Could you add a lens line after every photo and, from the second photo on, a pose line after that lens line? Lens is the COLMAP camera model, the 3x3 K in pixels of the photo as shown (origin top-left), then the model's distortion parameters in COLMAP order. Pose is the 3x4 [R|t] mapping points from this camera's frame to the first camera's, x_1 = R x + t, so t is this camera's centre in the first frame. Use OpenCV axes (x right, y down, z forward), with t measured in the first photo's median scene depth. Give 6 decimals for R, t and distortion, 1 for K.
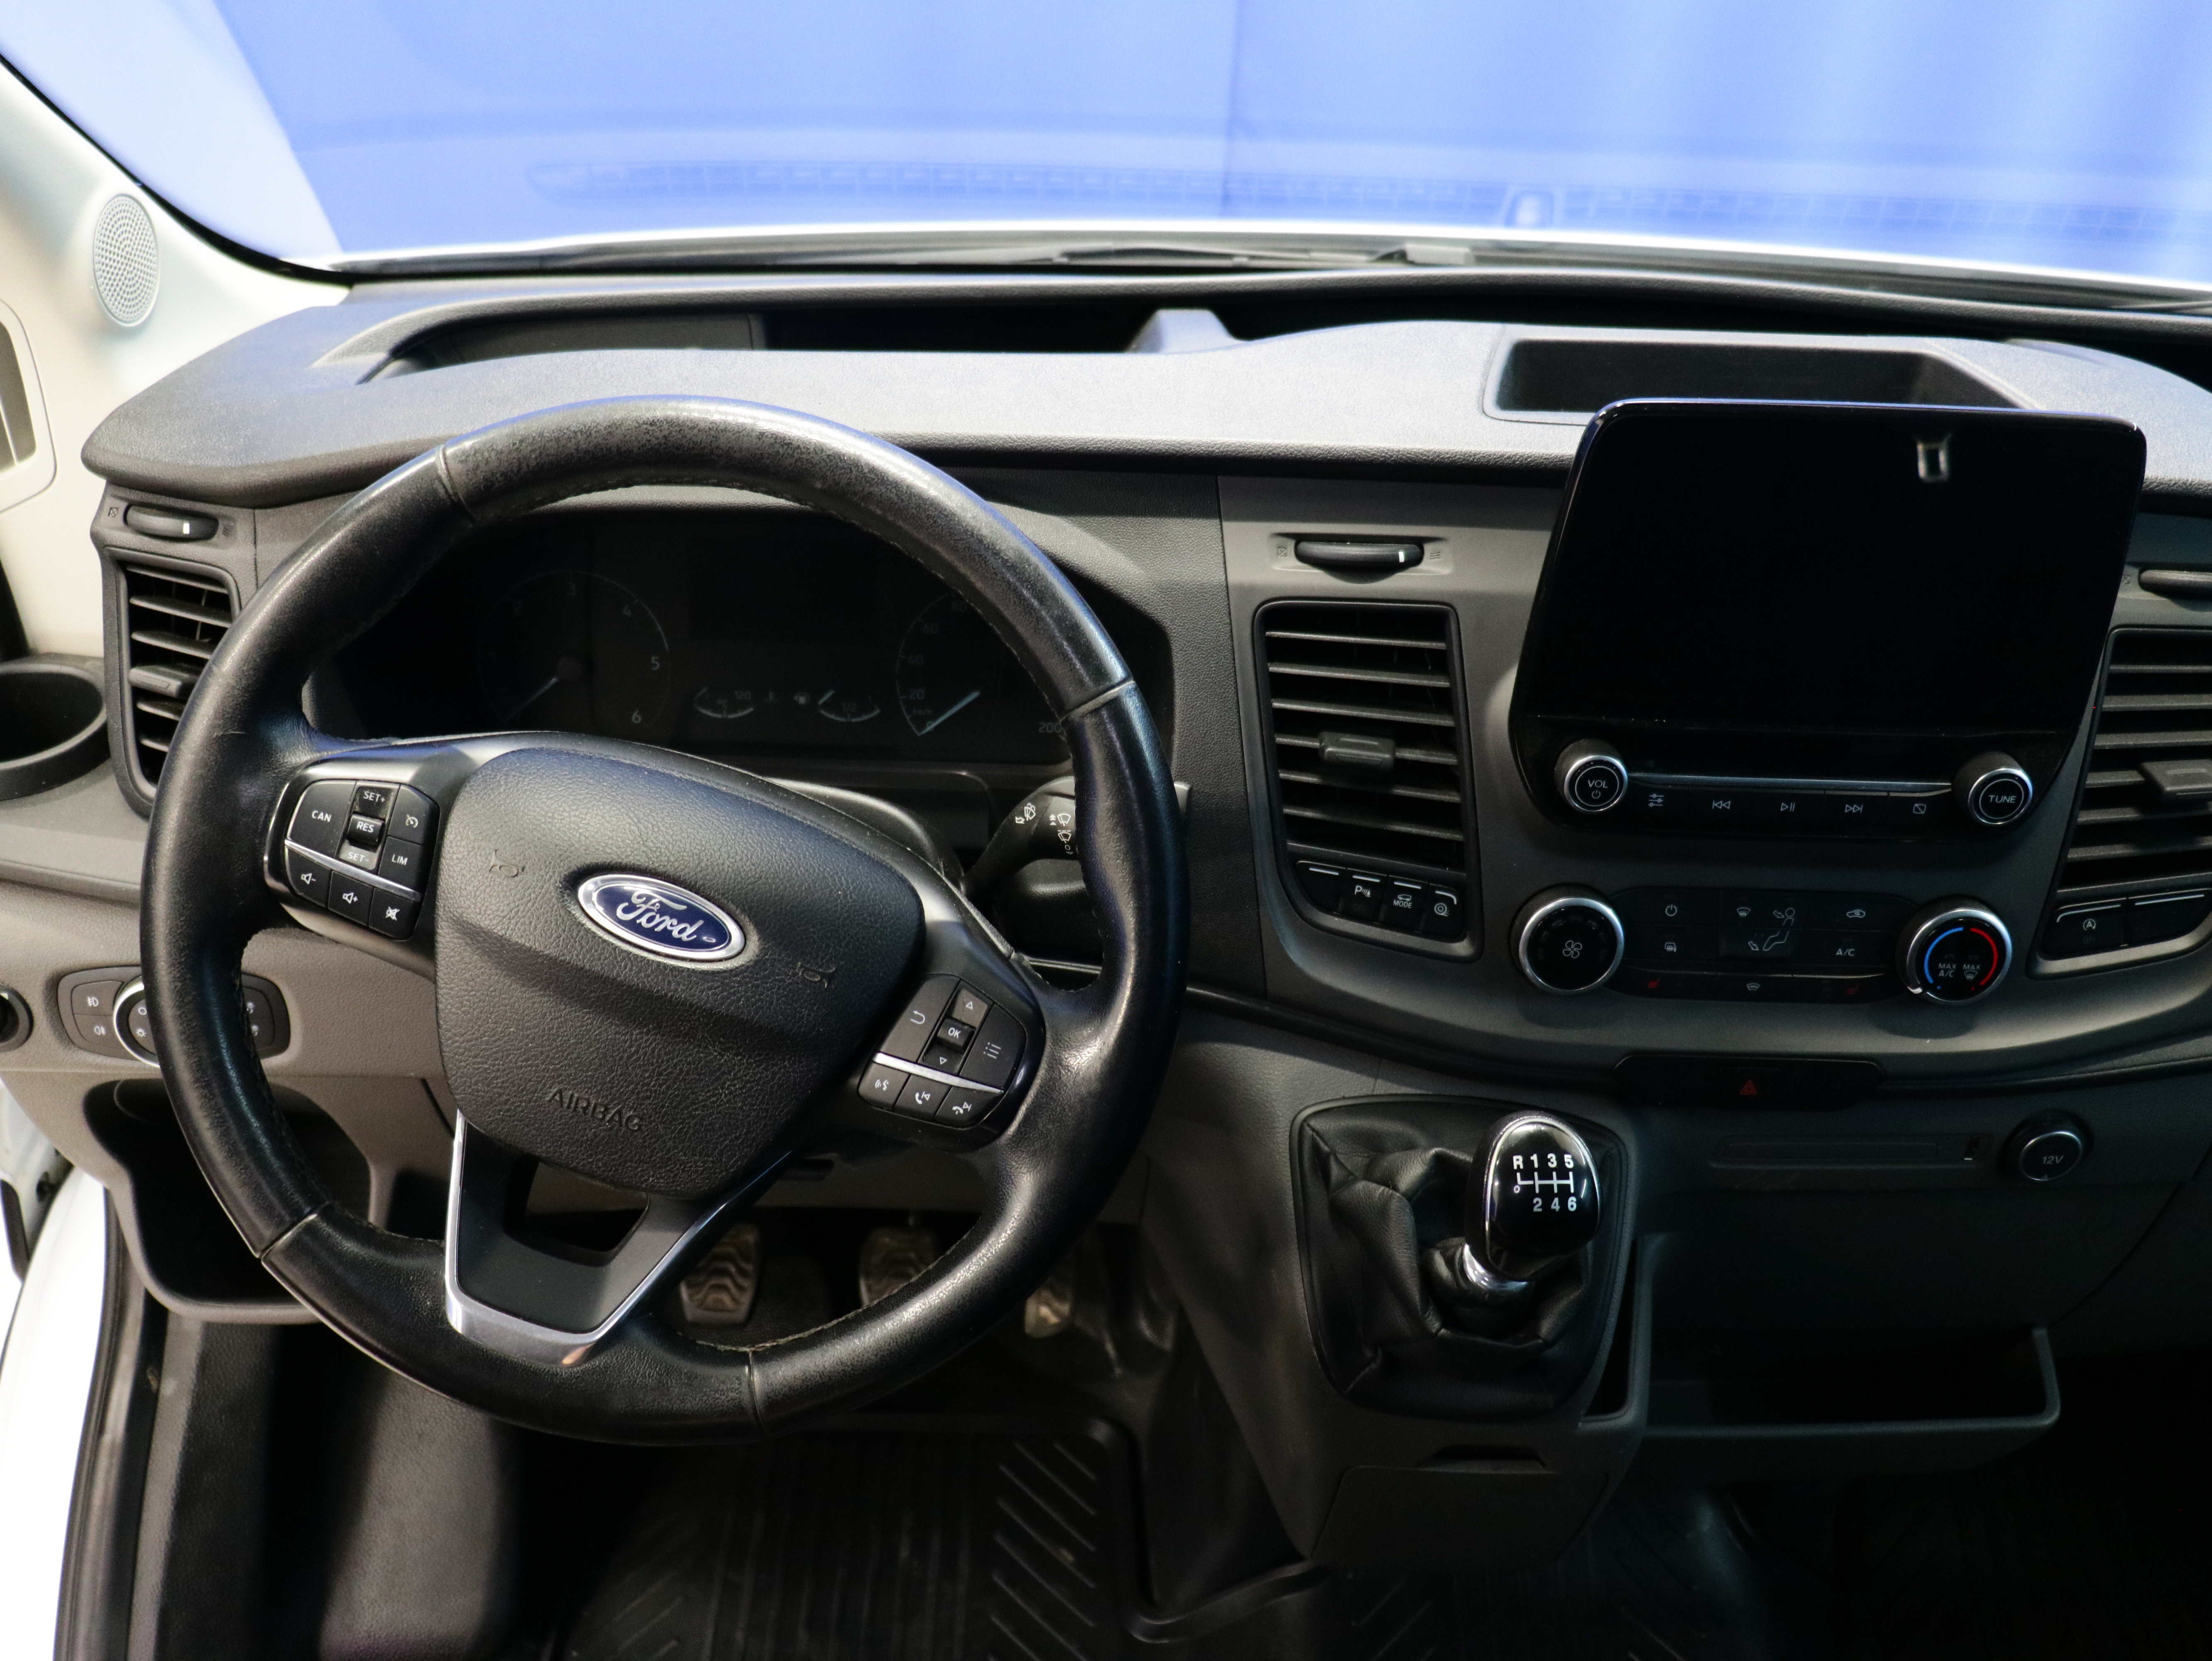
lens RADIAL K [[2005.6, 0, 1098.3], [0, 2005.6, 832.0], [0, 0, 1]] dist [-0.029620, 0.045323]
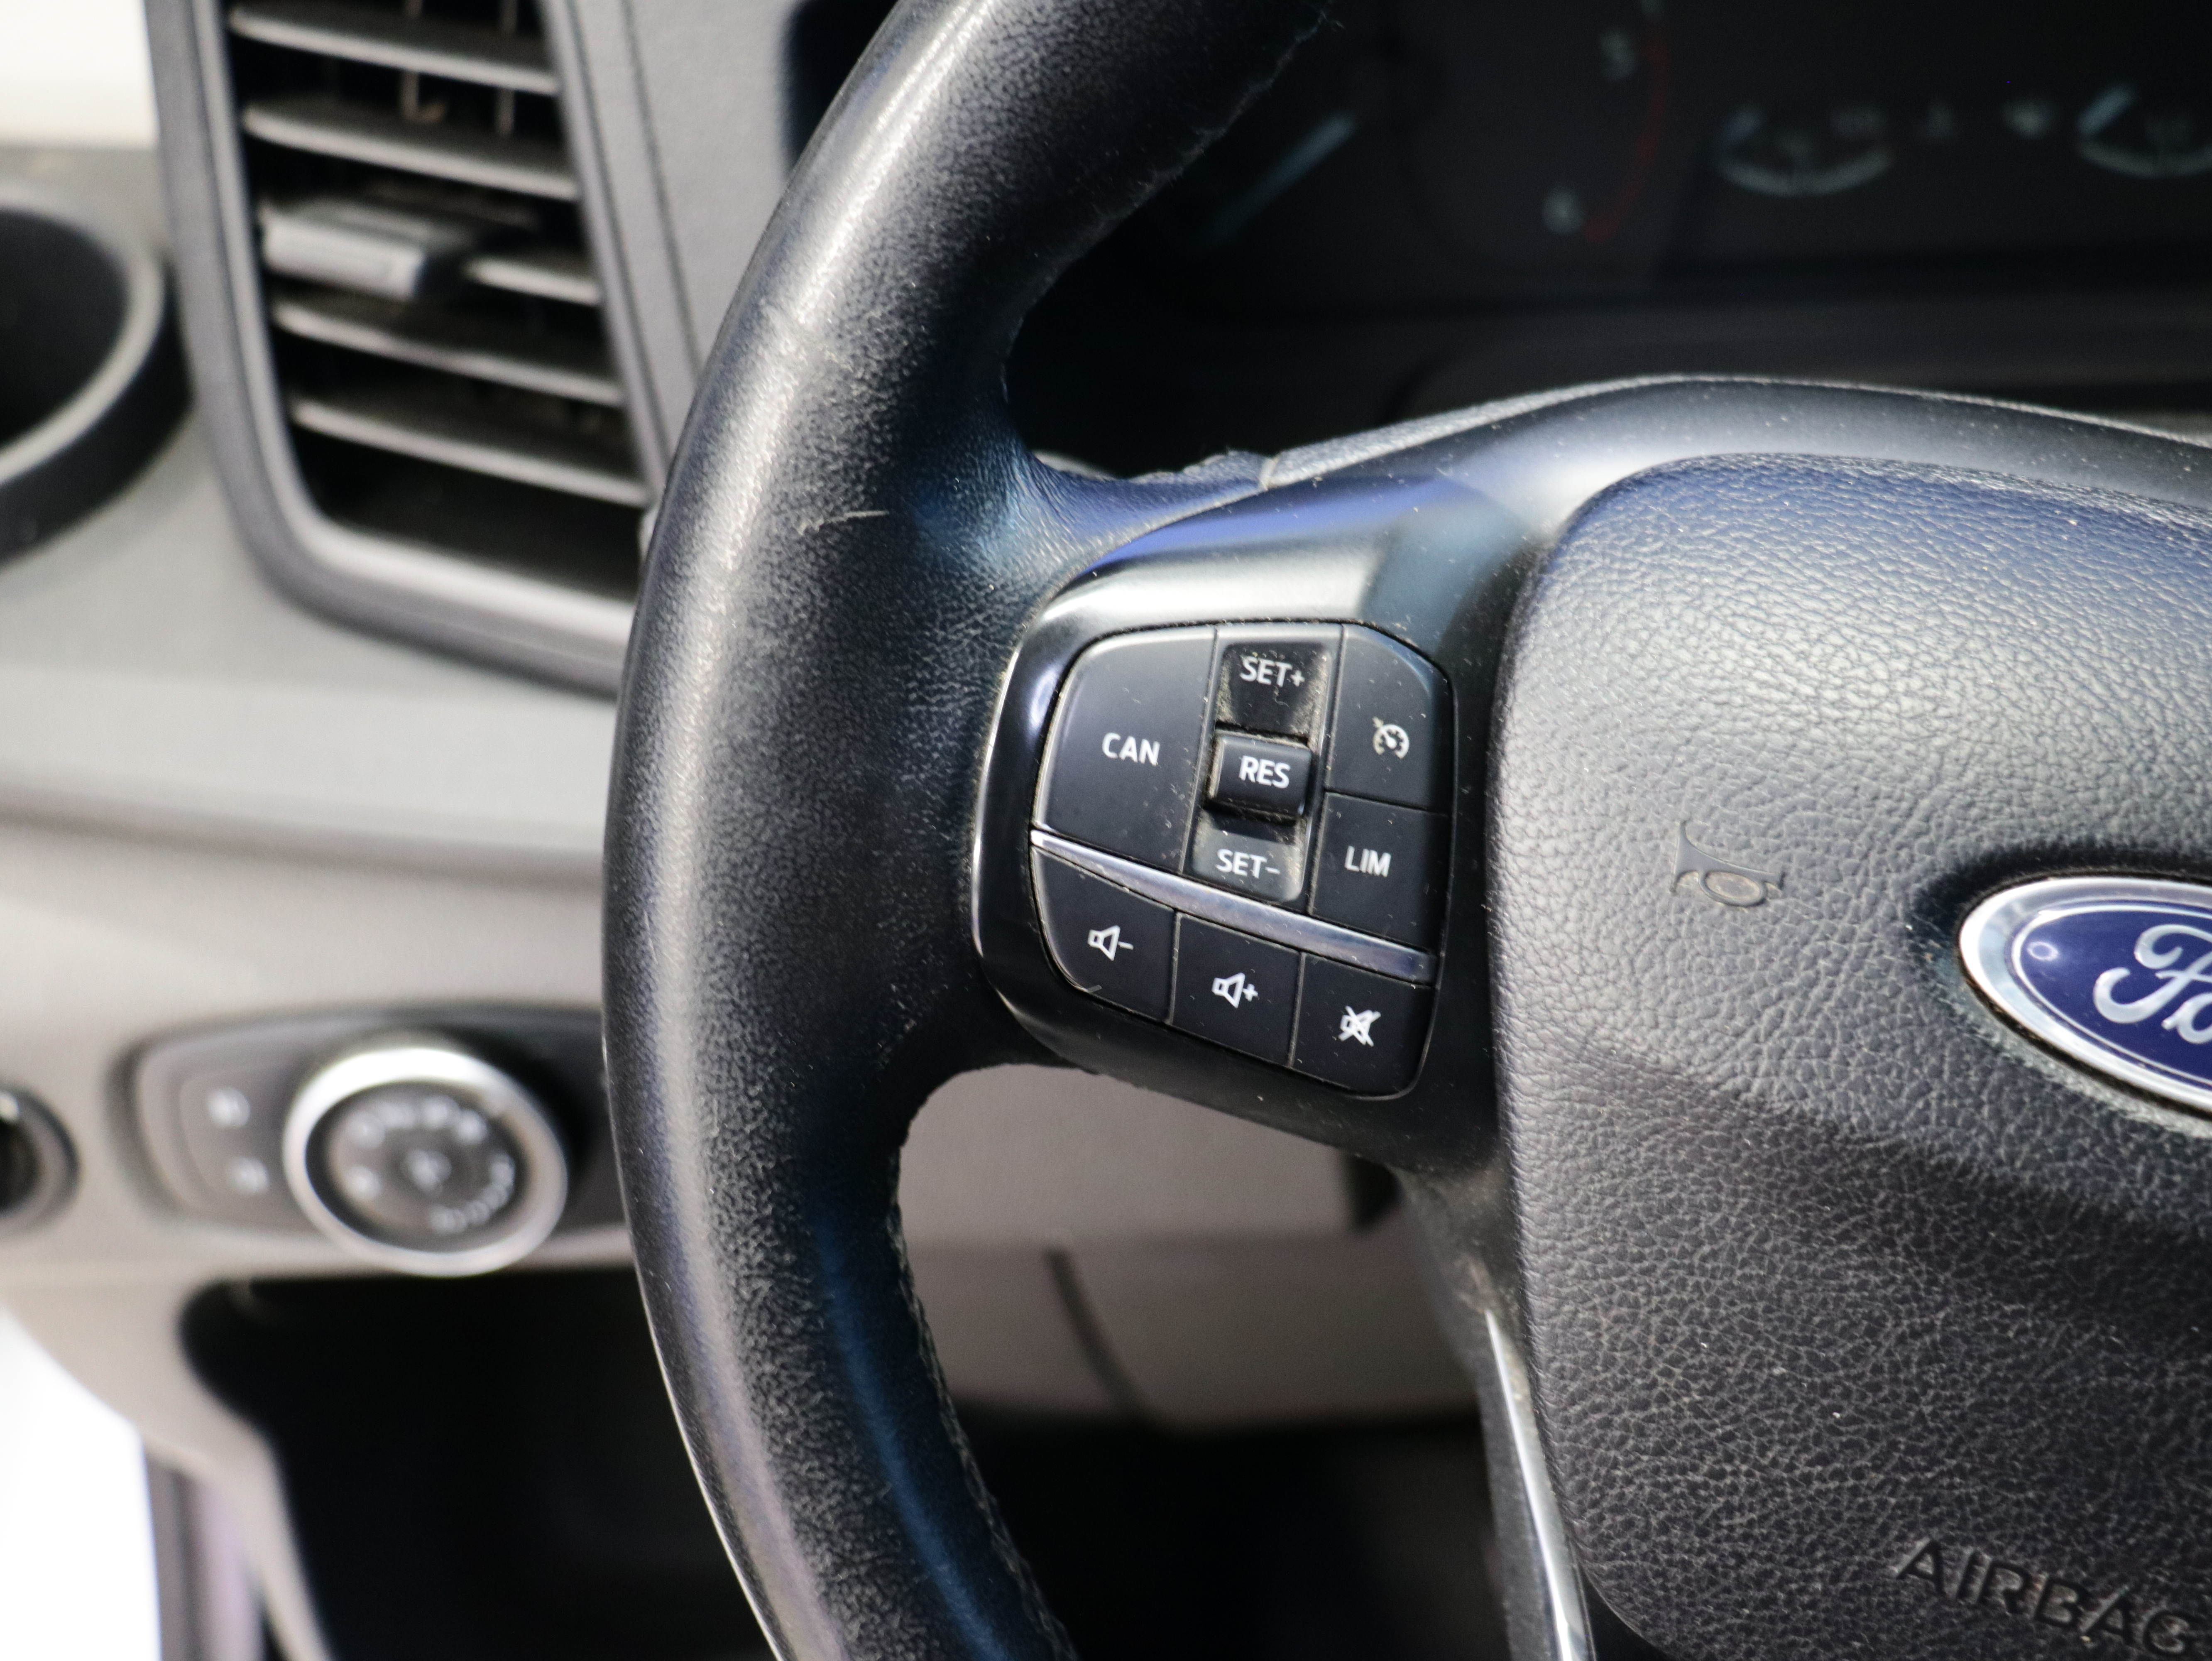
lens RADIAL K [[4285.7, 0, 1111.4], [0, 4285.7, 835.4], [0, 0, 1]] dist [0.036443, 0.000000]
pose [[0.988621, -0.056691, -0.139339, -0.282705], [0.078236, 0.984909, 0.154379, -0.096915], [0.128484, -0.163523, 0.978137, 0.304179]]
